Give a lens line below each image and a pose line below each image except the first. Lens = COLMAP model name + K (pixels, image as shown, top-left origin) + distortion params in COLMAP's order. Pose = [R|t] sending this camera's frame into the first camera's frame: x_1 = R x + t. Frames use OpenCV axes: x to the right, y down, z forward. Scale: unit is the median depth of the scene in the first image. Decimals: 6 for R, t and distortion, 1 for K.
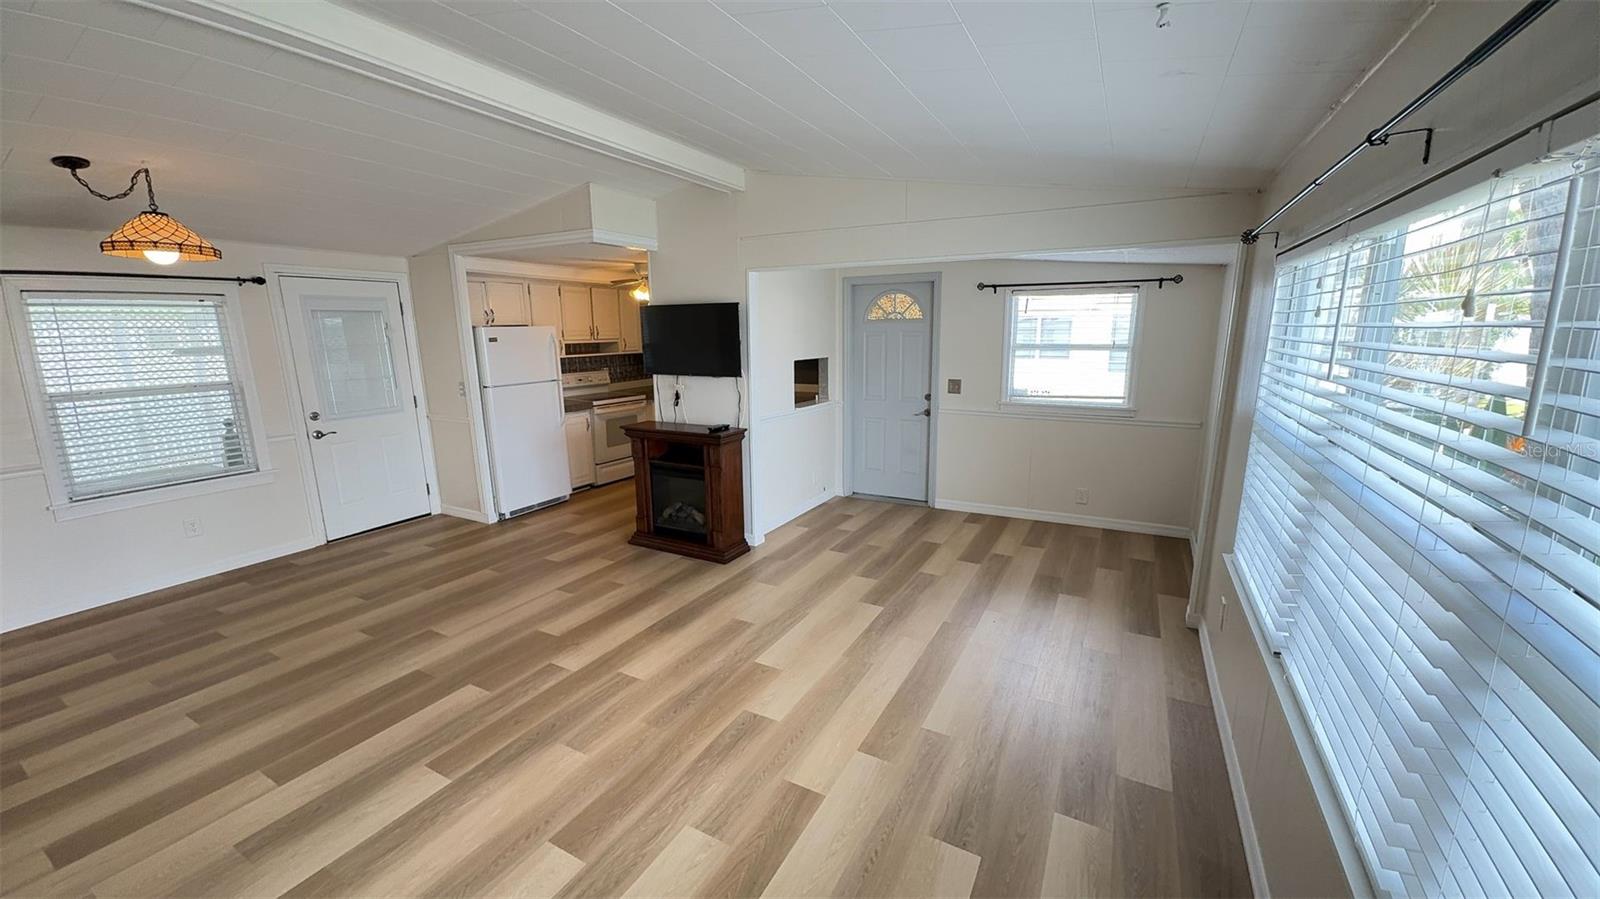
lens RADIAL K [[613.2, 0, 801.0], [0, 613.2, 429.6], [0, 0, 1]] dist [0.000201, 0.000024]
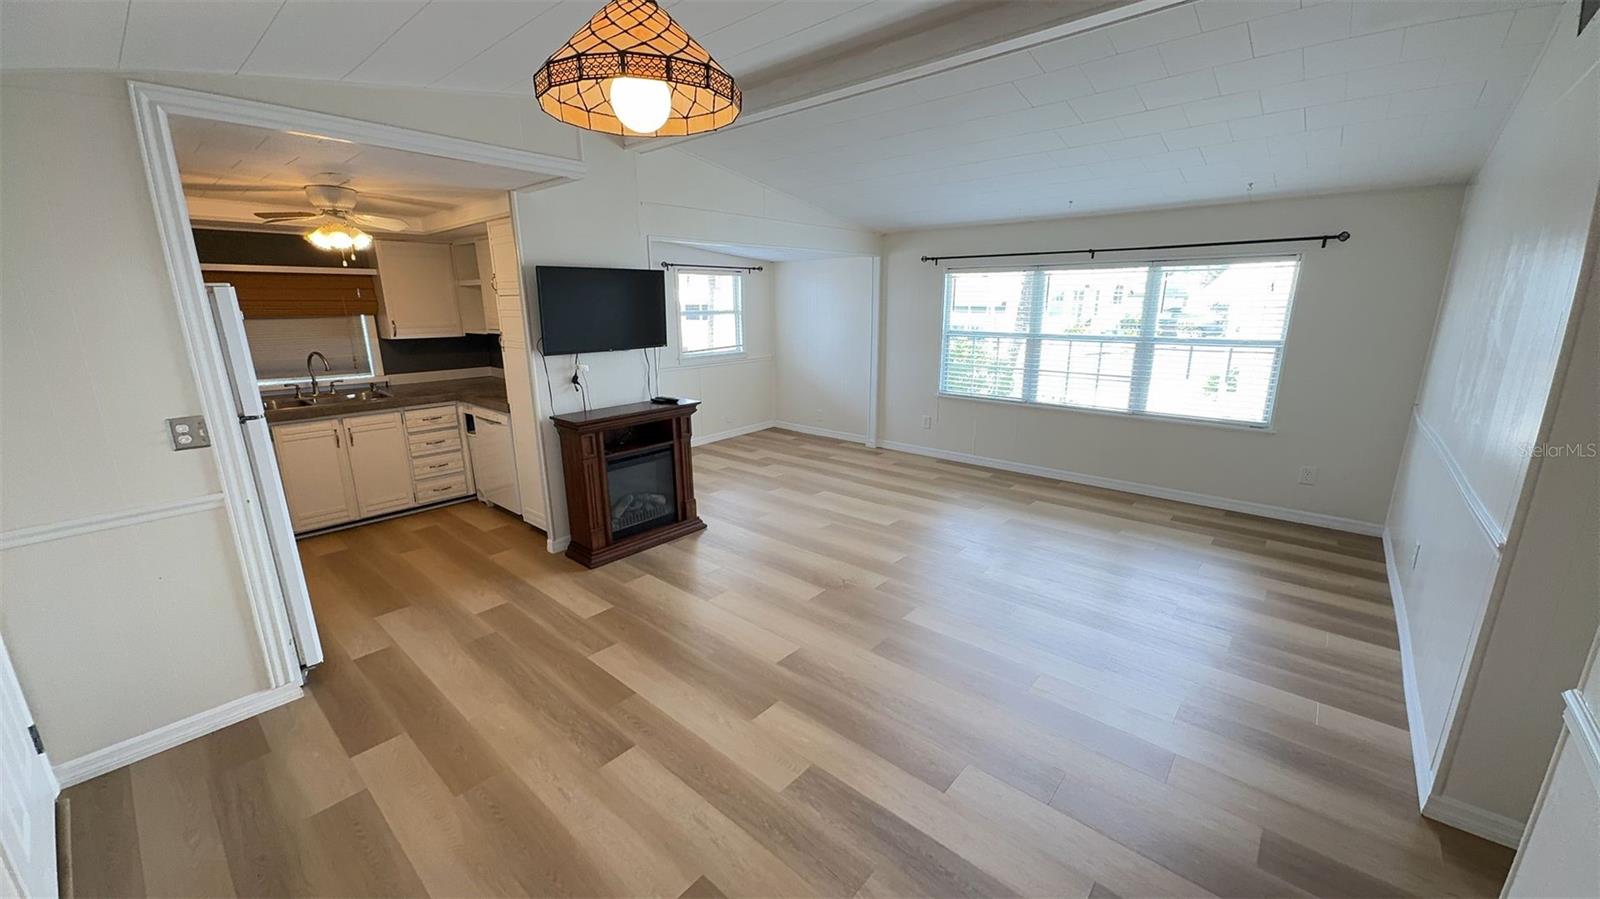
lens RADIAL K [[603.7, 0, 796.6], [0, 603.7, 450.4], [0, 0, 1]] dist [0.000278, 0.000045]
pose [[0.217503, -0.229055, 0.948803, -0.898784], [0.168626, 0.966276, 0.194617, -0.068104], [-0.961383, 0.117663, 0.248792, 0.513386]]
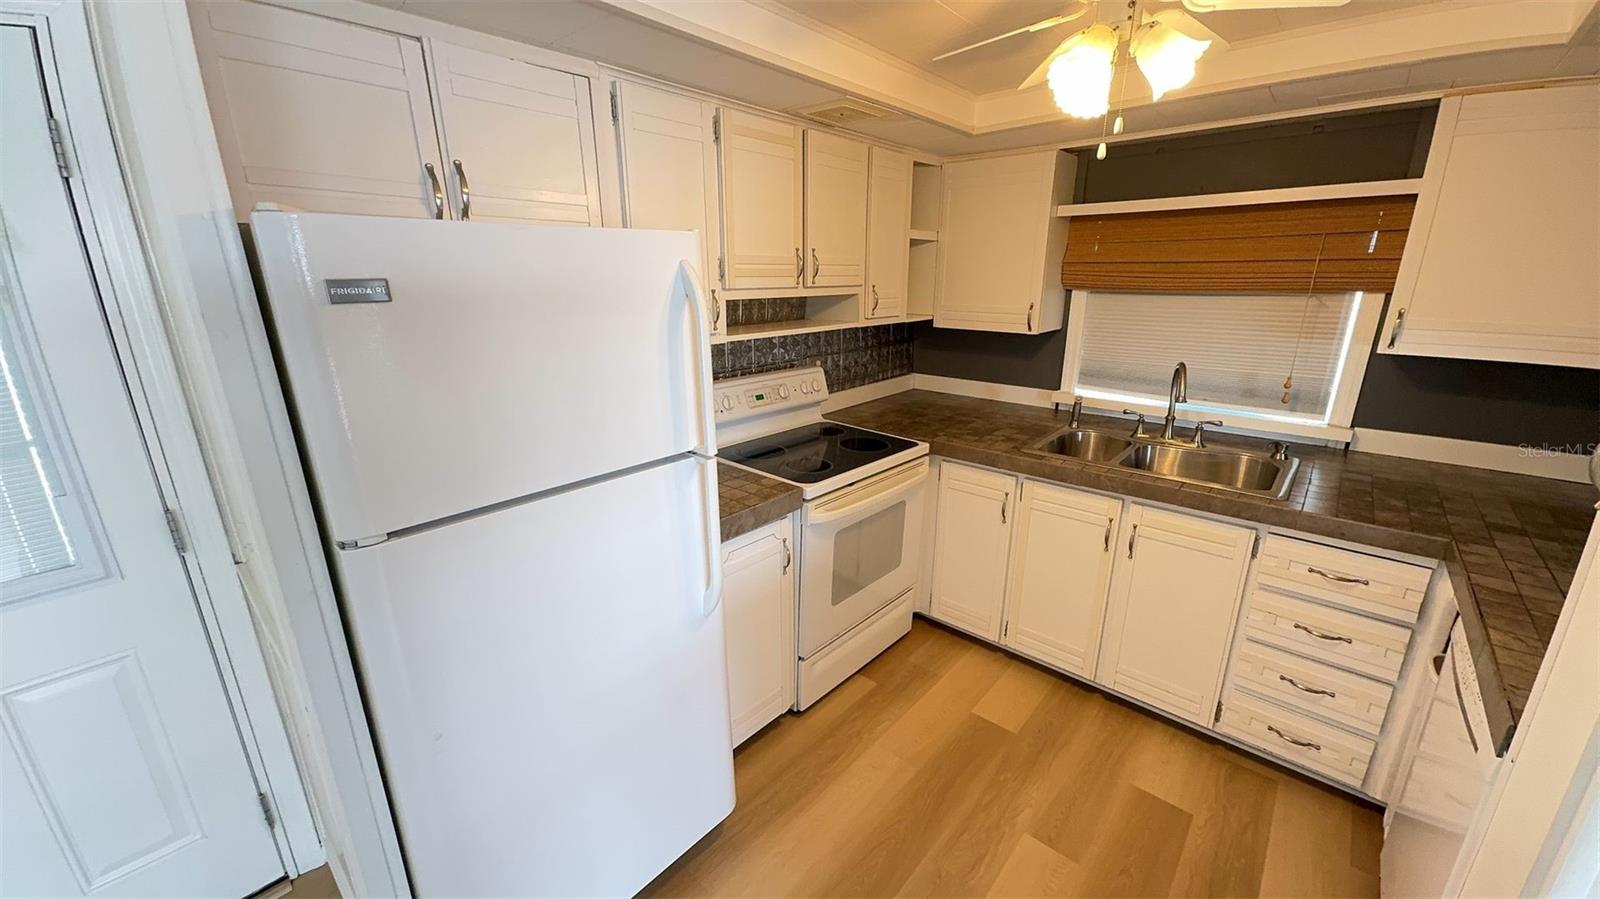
lens RADIAL K [[603.7, 0, 796.6], [0, 603.7, 450.4], [0, 0, 1]] dist [0.000278, 0.000045]
pose [[0.970753, 0.071718, -0.229118, -0.345901], [-0.043270, 0.990976, 0.126861, -0.133496], [0.236149, -0.113237, 0.965097, 0.884949]]
